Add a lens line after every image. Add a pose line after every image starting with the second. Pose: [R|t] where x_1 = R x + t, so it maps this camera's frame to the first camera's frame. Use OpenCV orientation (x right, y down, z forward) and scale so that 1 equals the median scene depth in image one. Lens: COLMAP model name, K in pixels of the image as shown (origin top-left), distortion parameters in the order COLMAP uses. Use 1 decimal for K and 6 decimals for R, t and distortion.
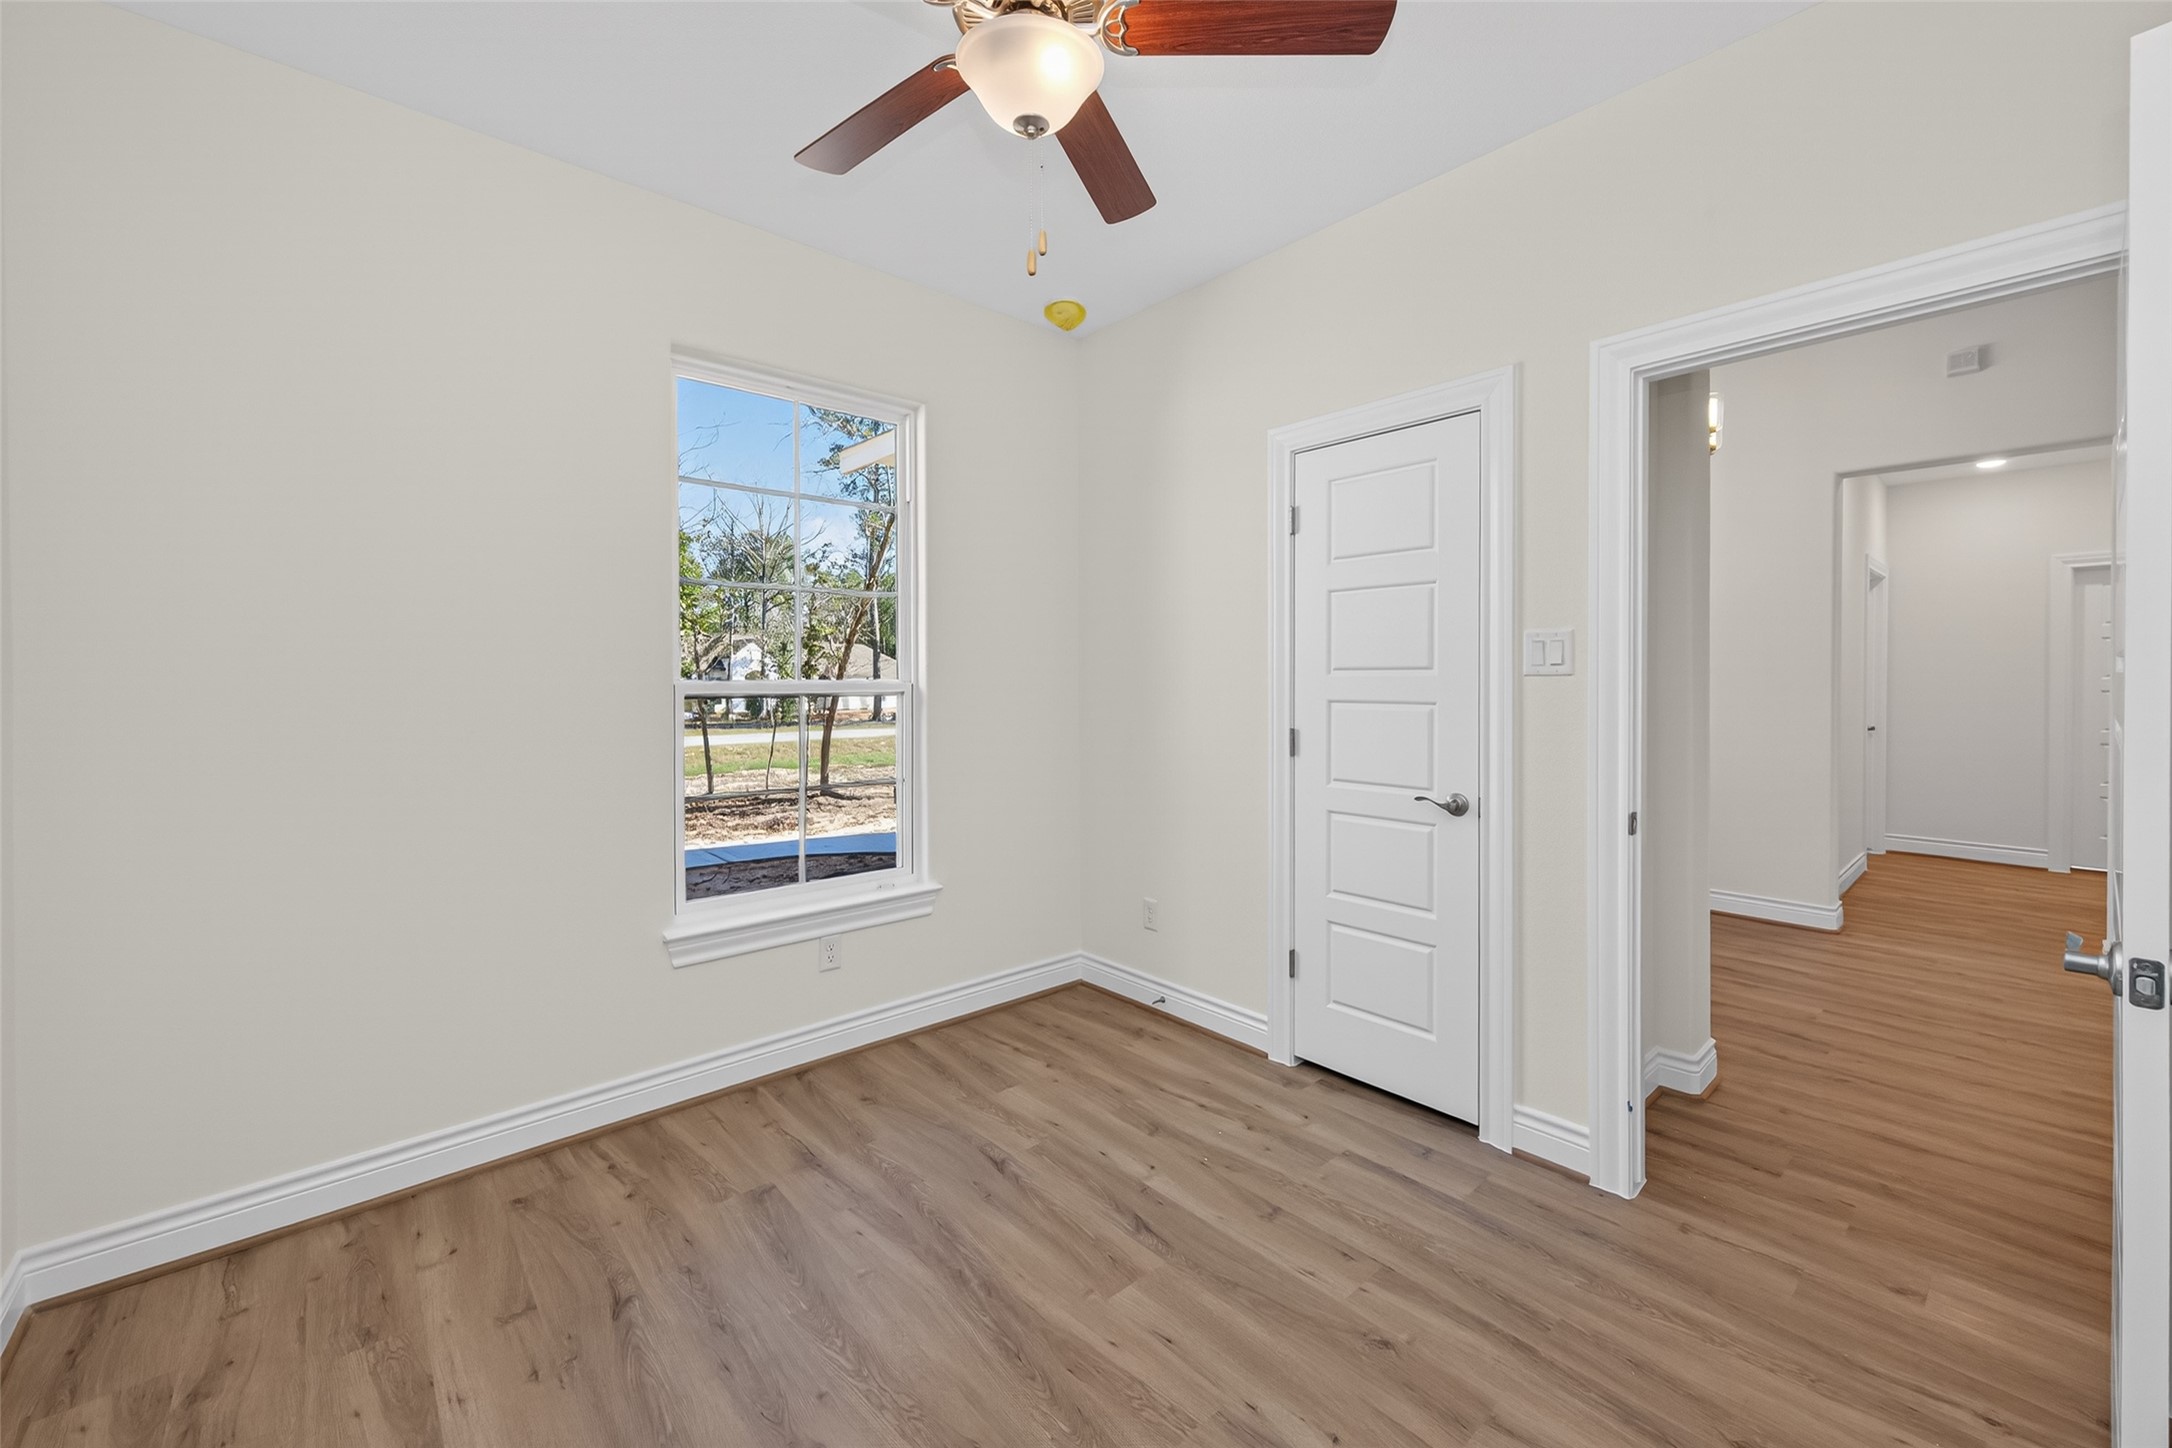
lens RADIAL K [[852.6, 0, 1088.9], [0, 852.6, 683.1], [0, 0, 1]] dist [-0.001987, -0.001268]
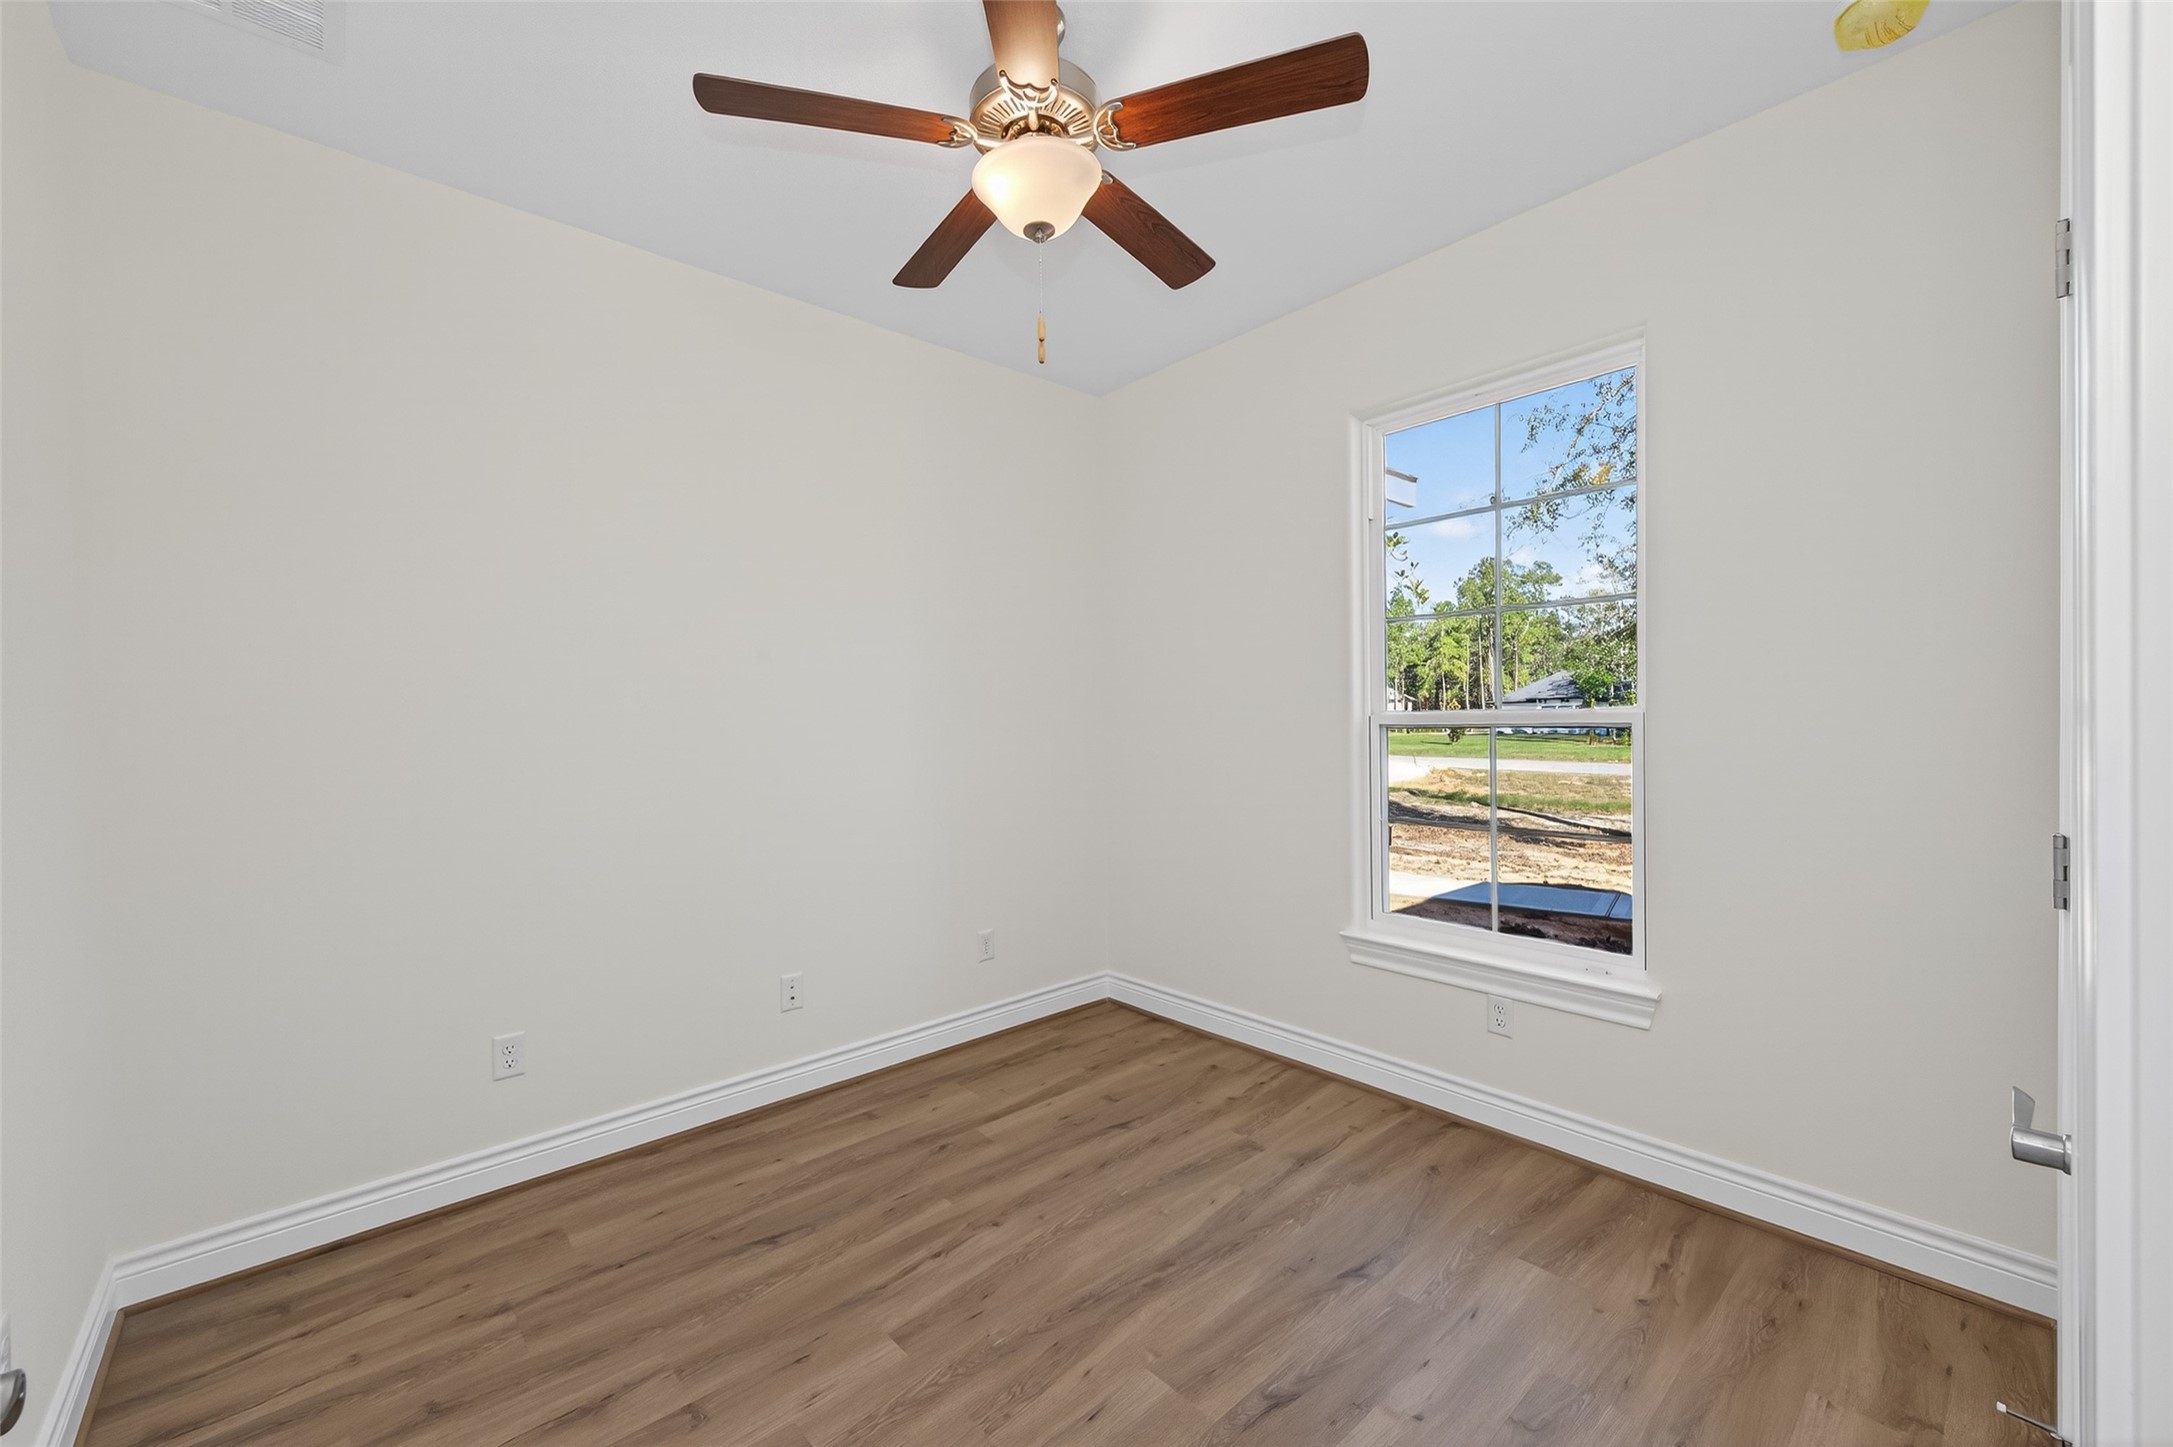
lens RADIAL K [[853.0, 0, 1087.2], [0, 853.0, 721.3], [0, 0, 1]] dist [-0.001987, -0.001268]
pose [[0.011130, 0.011385, -0.999873, 0.757687], [0.009473, 0.999889, 0.011490, -0.008372], [0.999893, -0.009600, 0.011021, 0.729639]]
